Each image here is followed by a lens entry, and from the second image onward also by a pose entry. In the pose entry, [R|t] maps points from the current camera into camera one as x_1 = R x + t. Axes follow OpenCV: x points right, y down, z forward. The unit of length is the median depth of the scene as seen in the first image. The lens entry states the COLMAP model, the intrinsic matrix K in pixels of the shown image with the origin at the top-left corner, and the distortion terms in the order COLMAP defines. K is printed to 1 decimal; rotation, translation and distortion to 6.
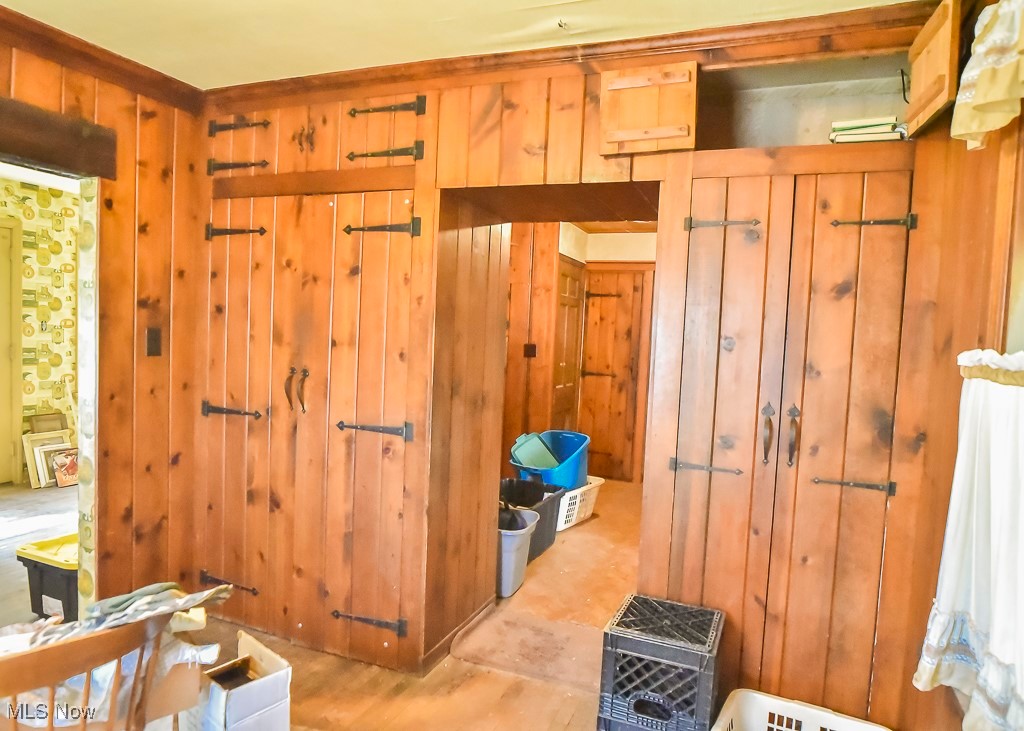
lens RADIAL K [[651.2, 0, 518.8], [0, 651.2, 369.5], [0, 0, 1]] dist [-0.015628, 0.000792]
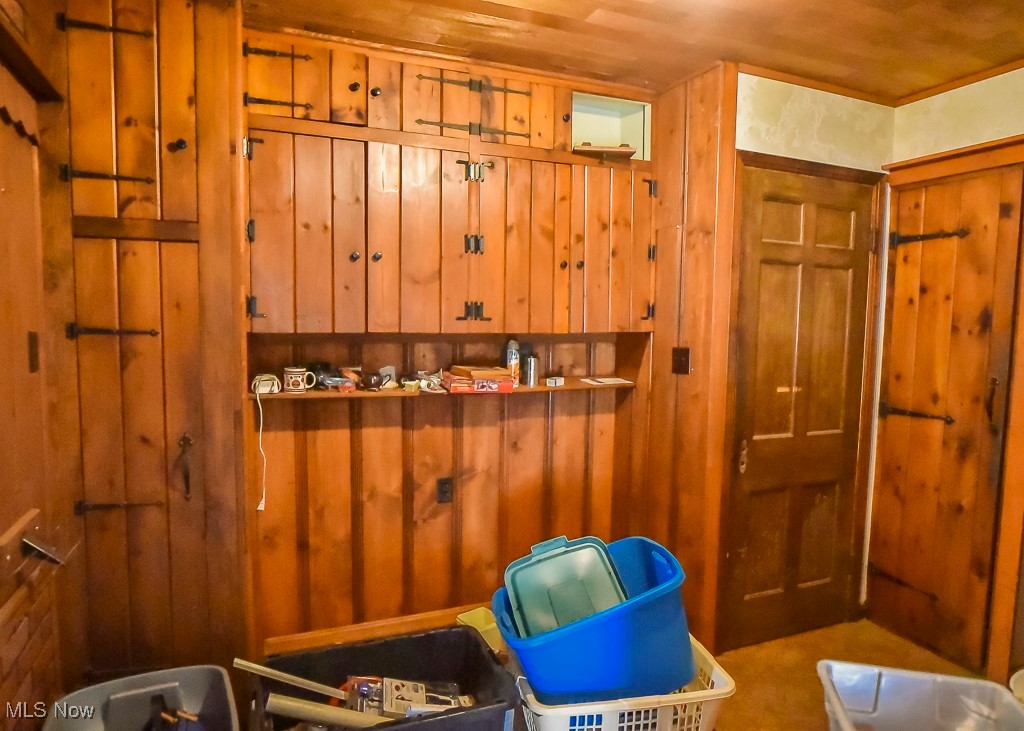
lens RADIAL K [[651.2, 0, 518.8], [0, 651.2, 369.5], [0, 0, 1]] dist [-0.015628, 0.000792]
pose [[0.715278, 0.021338, -0.698515, 0.242226], [-0.025244, 0.999670, 0.004688, -0.018650], [0.698384, 0.014281, 0.715580, 0.494226]]
